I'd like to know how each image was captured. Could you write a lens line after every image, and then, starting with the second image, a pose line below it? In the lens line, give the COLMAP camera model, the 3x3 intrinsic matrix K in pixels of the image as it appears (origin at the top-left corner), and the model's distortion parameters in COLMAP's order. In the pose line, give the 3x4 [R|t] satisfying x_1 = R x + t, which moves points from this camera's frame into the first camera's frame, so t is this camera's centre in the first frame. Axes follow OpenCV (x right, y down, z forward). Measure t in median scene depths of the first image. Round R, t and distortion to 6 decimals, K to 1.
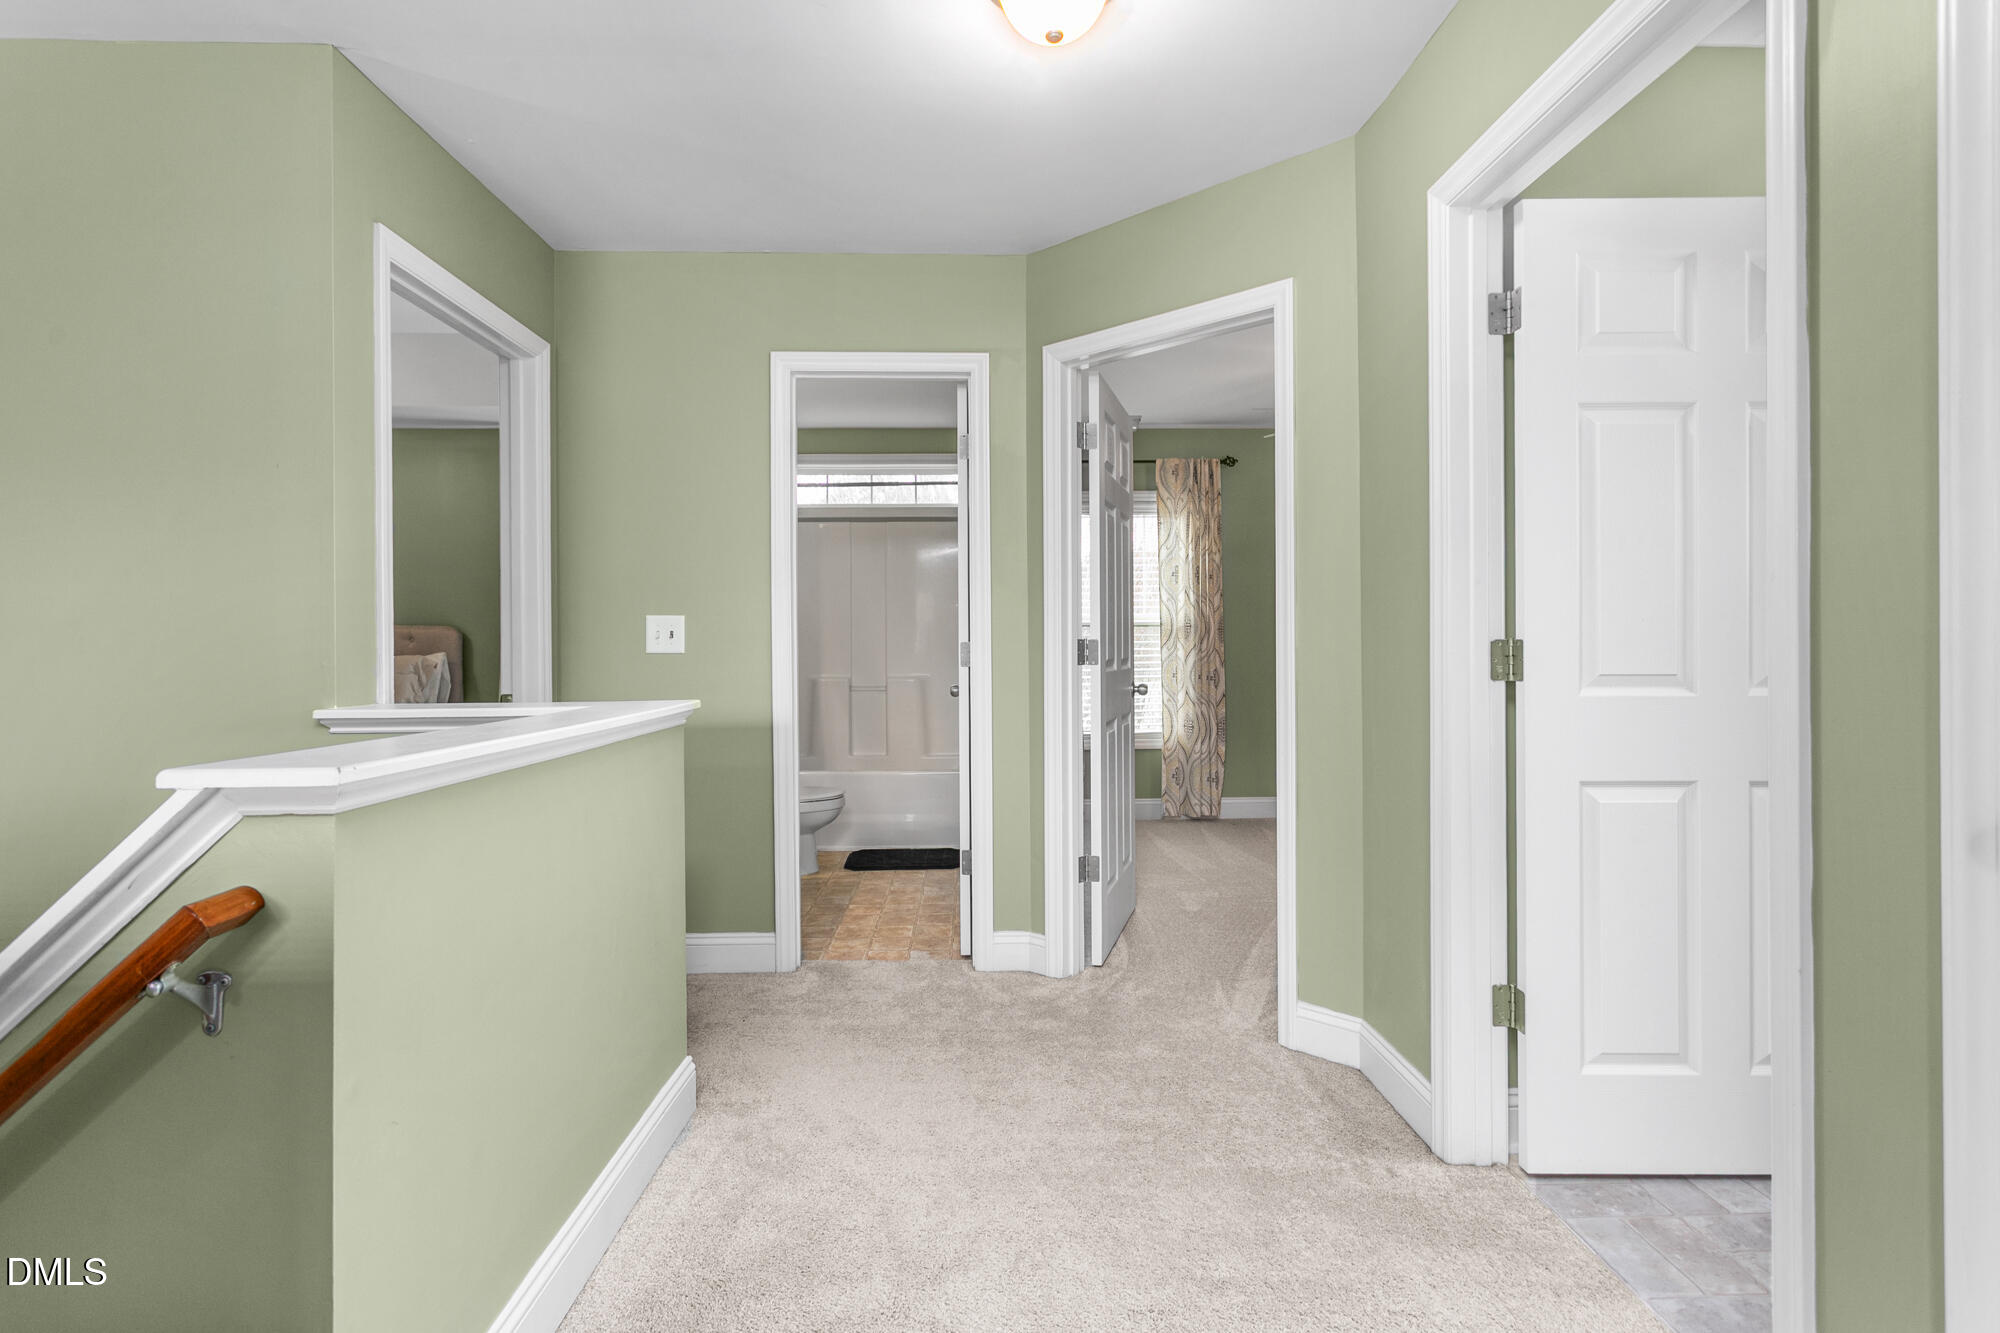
lens RADIAL K [[956.3, 0, 1012.2], [0, 956.3, 638.5], [0, 0, 1]] dist [-0.001268, 0.002932]
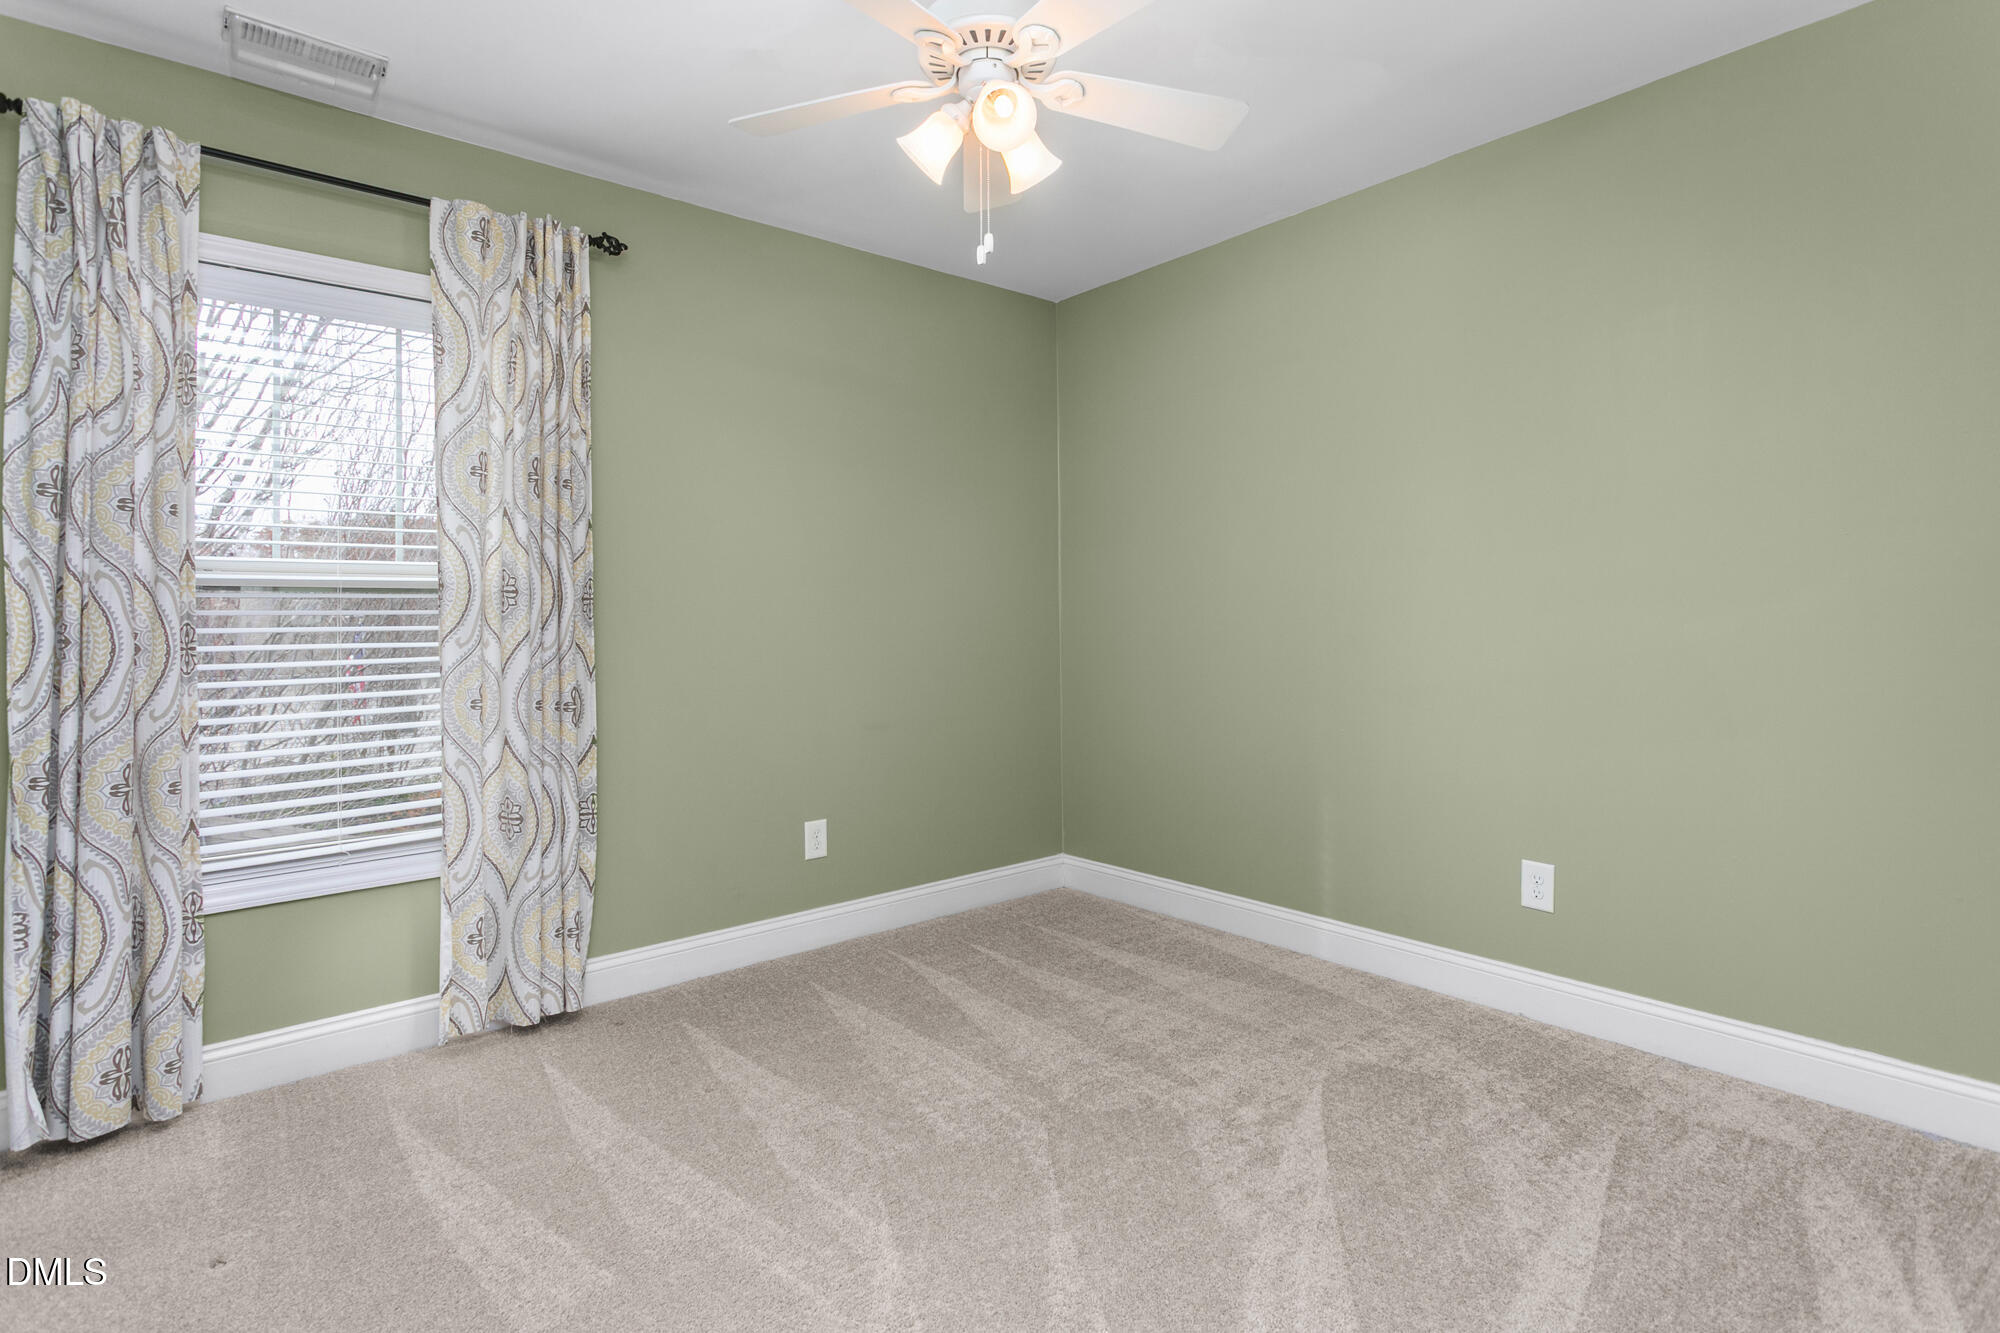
lens RADIAL K [[956.3, 0, 1000.8], [0, 956.3, 655.8], [0, 0, 1]] dist [-0.001268, 0.002932]
pose [[0.794309, 0.007044, 0.607473, 0.095169], [-0.001924, 0.999957, -0.009079, 0.021254], [-0.607511, 0.006043, 0.794288, 0.509619]]
